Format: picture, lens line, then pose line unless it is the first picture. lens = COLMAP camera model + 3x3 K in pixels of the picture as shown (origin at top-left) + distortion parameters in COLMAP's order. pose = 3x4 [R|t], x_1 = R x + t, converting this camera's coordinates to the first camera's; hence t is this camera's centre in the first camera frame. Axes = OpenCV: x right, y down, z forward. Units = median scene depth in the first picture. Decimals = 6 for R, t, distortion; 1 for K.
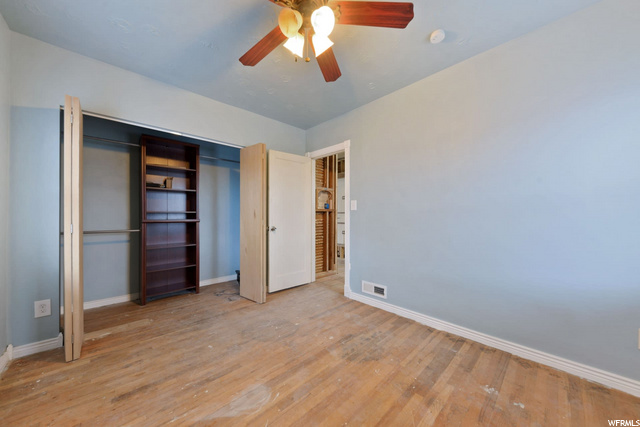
lens RADIAL K [[234.4, 0, 320.7], [0, 234.4, 215.4], [0, 0, 1]] dist [-0.000171, -0.000024]
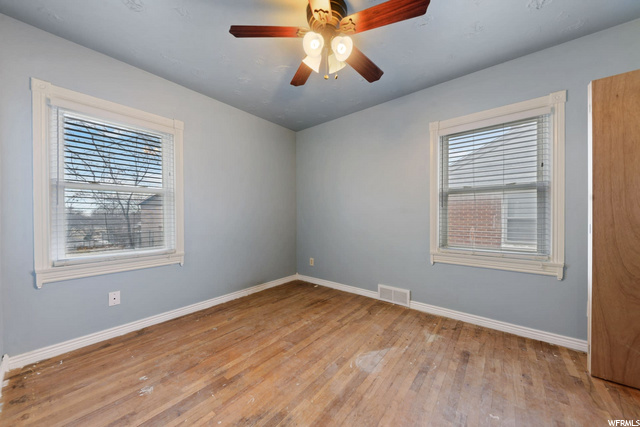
lens RADIAL K [[234.4, 0, 318.7], [0, 234.4, 215.3], [0, 0, 1]] dist [-0.000171, -0.000024]
pose [[-0.992958, 0.000901, -0.118466, 0.108739], [0.001022, 0.999999, -0.000966, 0.005086], [0.118465, -0.001081, -0.992958, 1.979974]]
